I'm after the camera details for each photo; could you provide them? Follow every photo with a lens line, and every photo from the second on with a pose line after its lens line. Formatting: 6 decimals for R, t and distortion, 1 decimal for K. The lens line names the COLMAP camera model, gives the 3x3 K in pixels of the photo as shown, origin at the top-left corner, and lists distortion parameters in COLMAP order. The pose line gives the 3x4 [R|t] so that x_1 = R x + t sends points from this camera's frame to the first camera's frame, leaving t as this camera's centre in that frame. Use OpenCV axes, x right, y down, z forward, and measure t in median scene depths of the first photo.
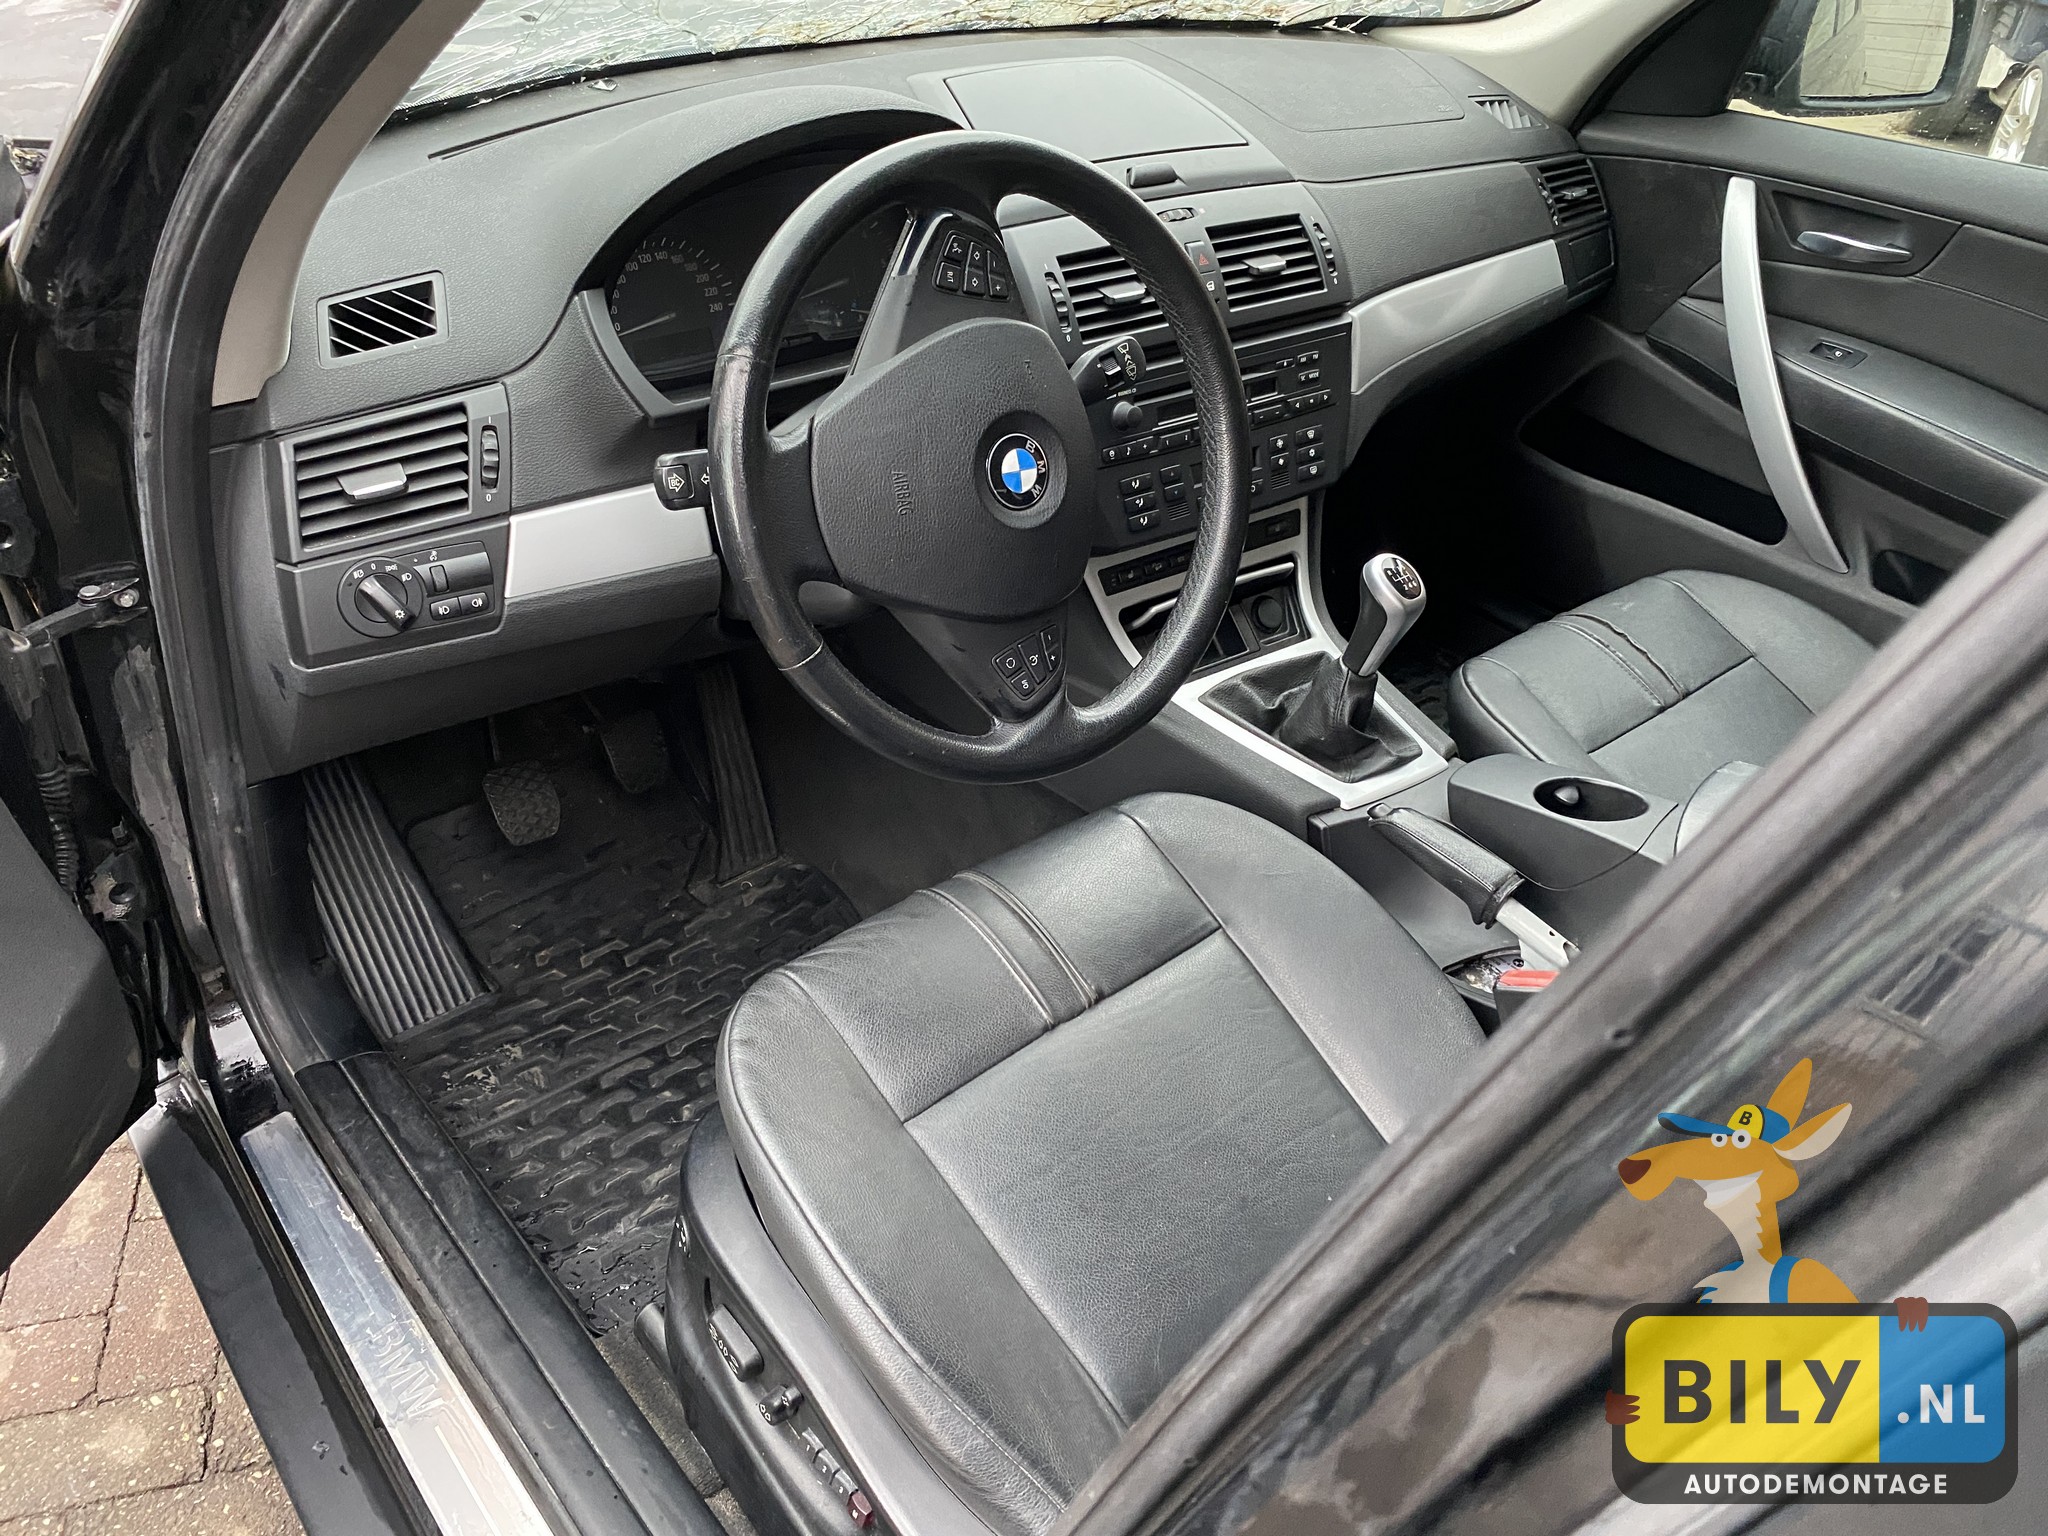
lens RADIAL K [[1578.0, 0, 1018.0], [0, 1578.0, 752.6], [0, 0, 1]] dist [0.023472, -0.017425]
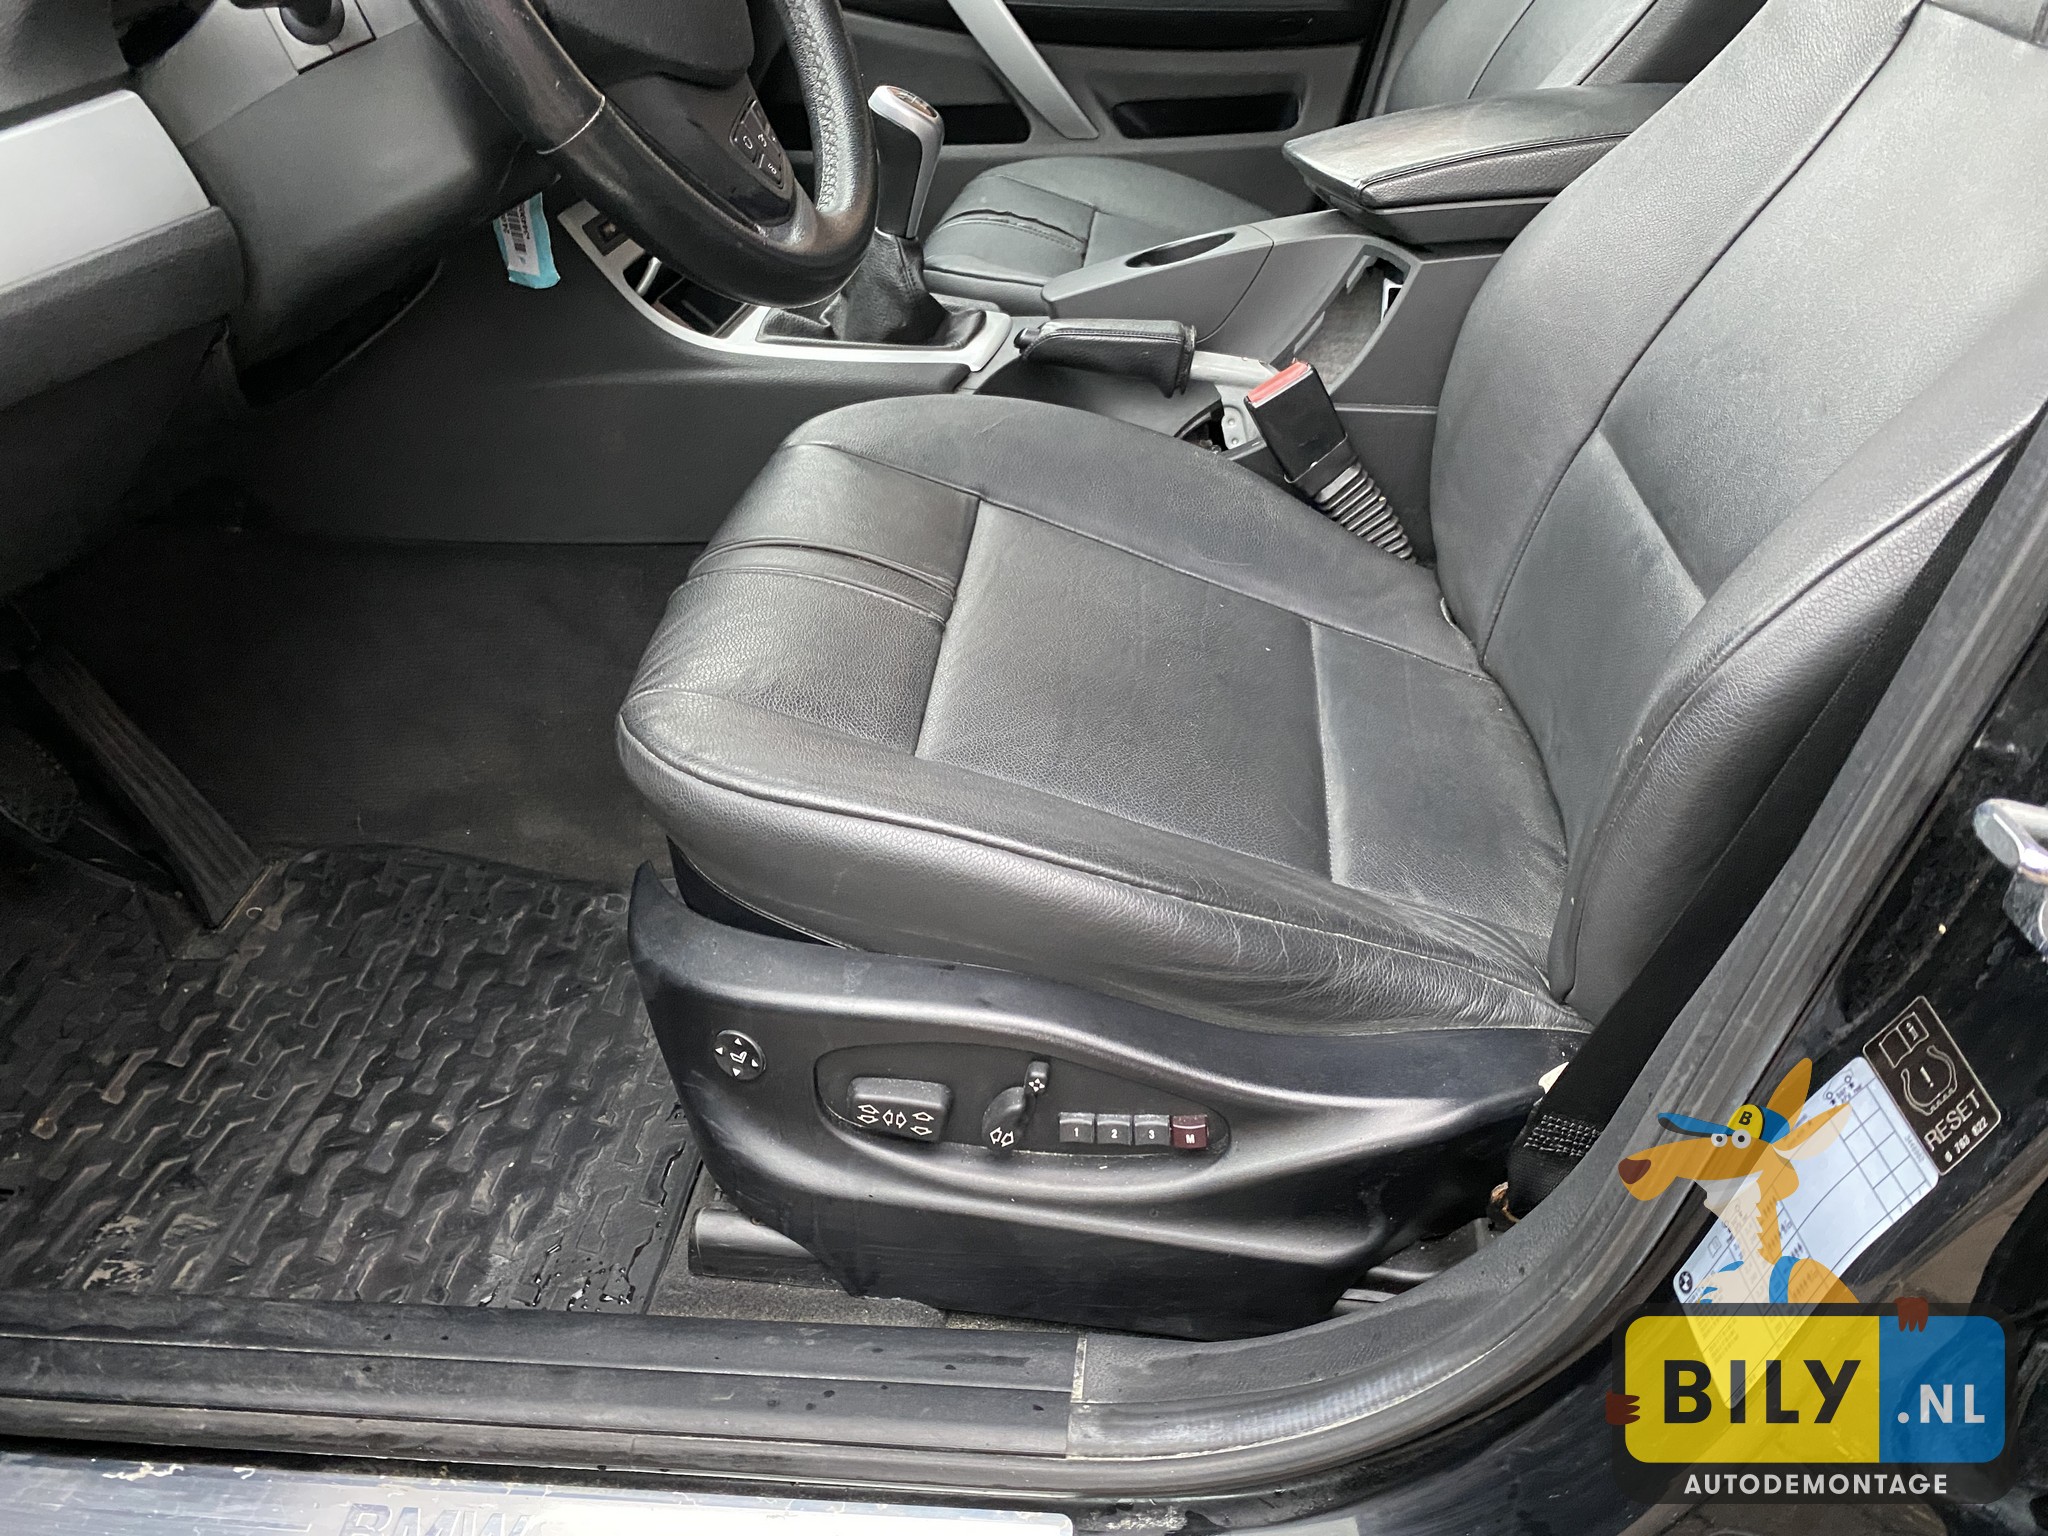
lens RADIAL K [[1578.0, 0, 1031.3], [0, 1578.0, 770.7], [0, 0, 1]] dist [0.023472, -0.017425]
pose [[0.722907, -0.466040, 0.510110, -0.309620], [0.469619, 0.872945, 0.132004, 0.119899], [-0.506817, 0.144131, 0.849919, 0.236297]]
